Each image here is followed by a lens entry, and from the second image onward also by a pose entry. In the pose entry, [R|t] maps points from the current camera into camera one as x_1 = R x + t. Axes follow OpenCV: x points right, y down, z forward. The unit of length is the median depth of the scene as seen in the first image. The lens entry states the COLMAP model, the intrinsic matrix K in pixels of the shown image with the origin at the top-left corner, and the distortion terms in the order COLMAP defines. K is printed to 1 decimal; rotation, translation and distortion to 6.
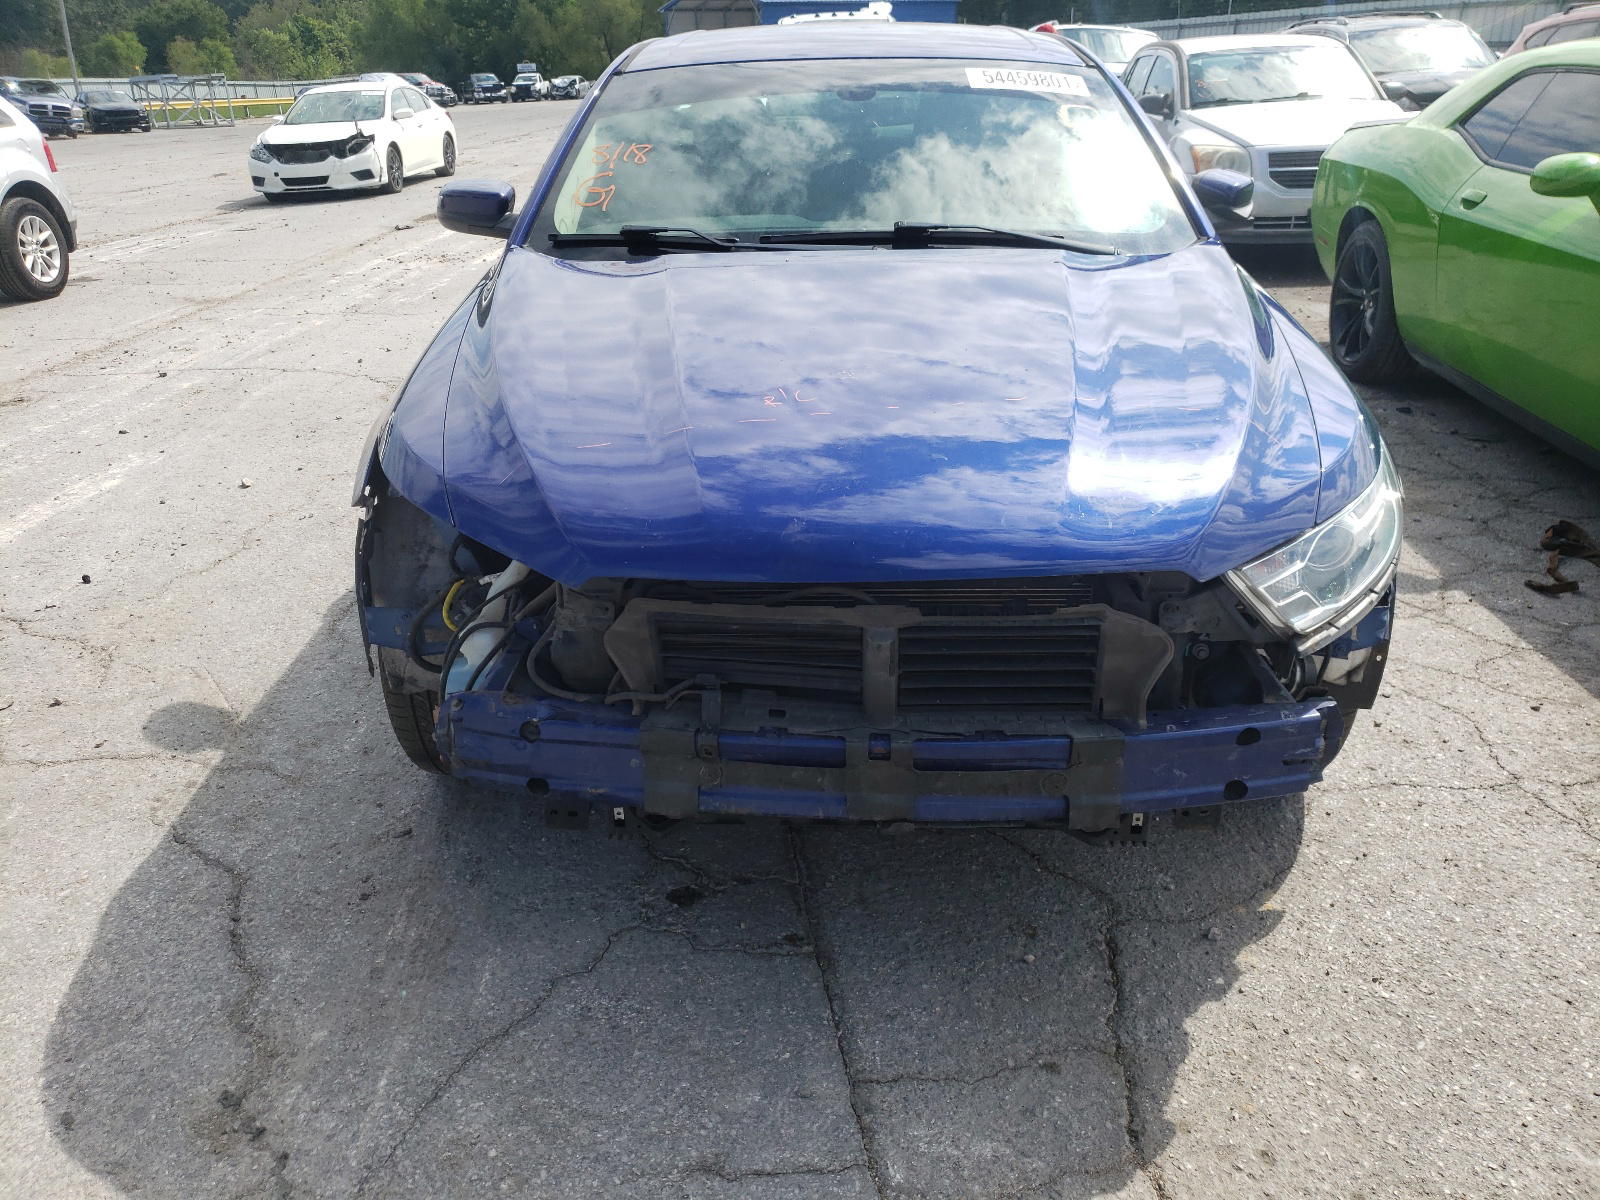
lens RADIAL K [[1241.6, 0, 800.0], [0, 1241.6, 600.0], [0, 0, 1]] dist [-0.003107, 0.002478]
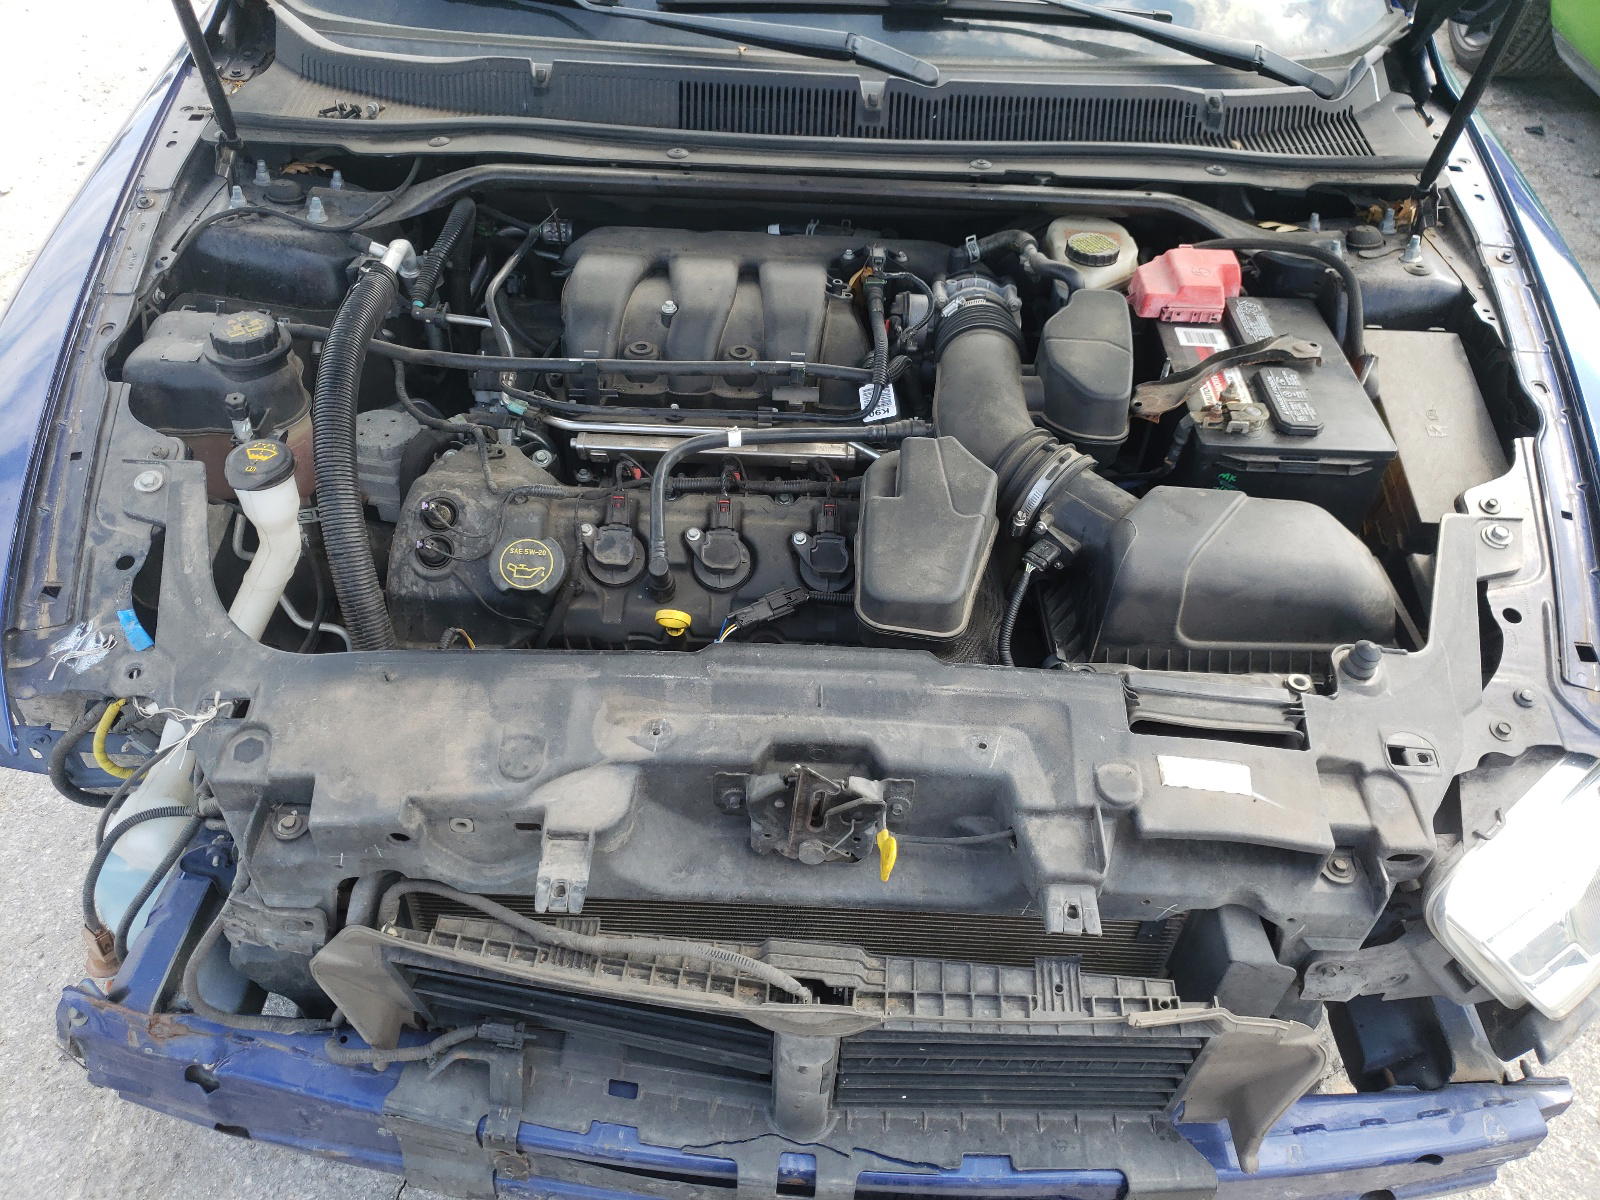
lens RADIAL K [[1241.6, 0, 800.0], [0, 1241.6, 600.0], [0, 0, 1]] dist [-0.003107, 0.002478]
pose [[0.998715, 0.042261, 0.027954, 0.027553], [-0.048945, 0.947342, 0.316462, -0.225407], [-0.013108, -0.317424, 0.948193, 0.382968]]
